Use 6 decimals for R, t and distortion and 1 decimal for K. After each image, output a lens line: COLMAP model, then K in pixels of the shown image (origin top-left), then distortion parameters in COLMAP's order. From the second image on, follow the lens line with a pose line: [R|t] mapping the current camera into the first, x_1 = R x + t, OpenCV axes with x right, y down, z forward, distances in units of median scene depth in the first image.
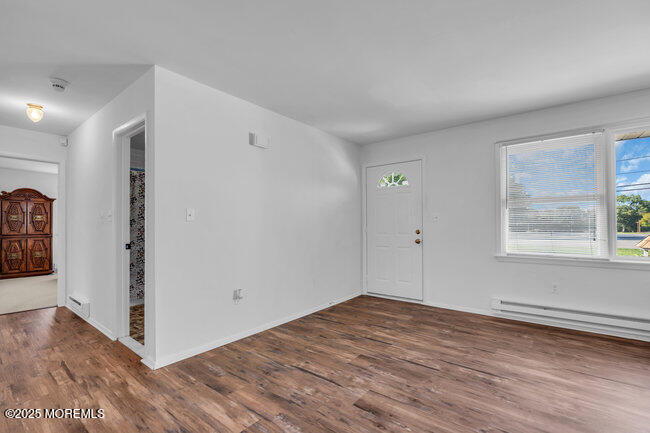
lens RADIAL K [[293.0, 0, 323.1], [0, 293.0, 220.2], [0, 0, 1]] dist [0.002355, 0.000202]
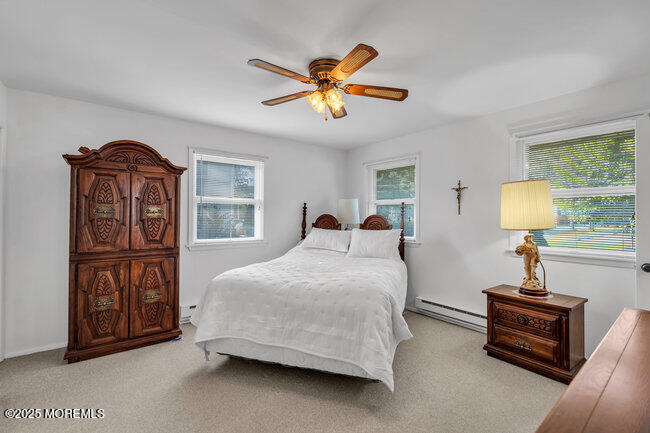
lens RADIAL K [[293.0, 0, 325.0], [0, 293.0, 213.4], [0, 0, 1]] dist [0.002355, 0.000202]
pose [[0.968735, -0.000027, -0.248099, -0.627828], [-0.002189, 0.999960, -0.008655, -0.002164], [0.248090, 0.008928, 0.968696, 0.656197]]
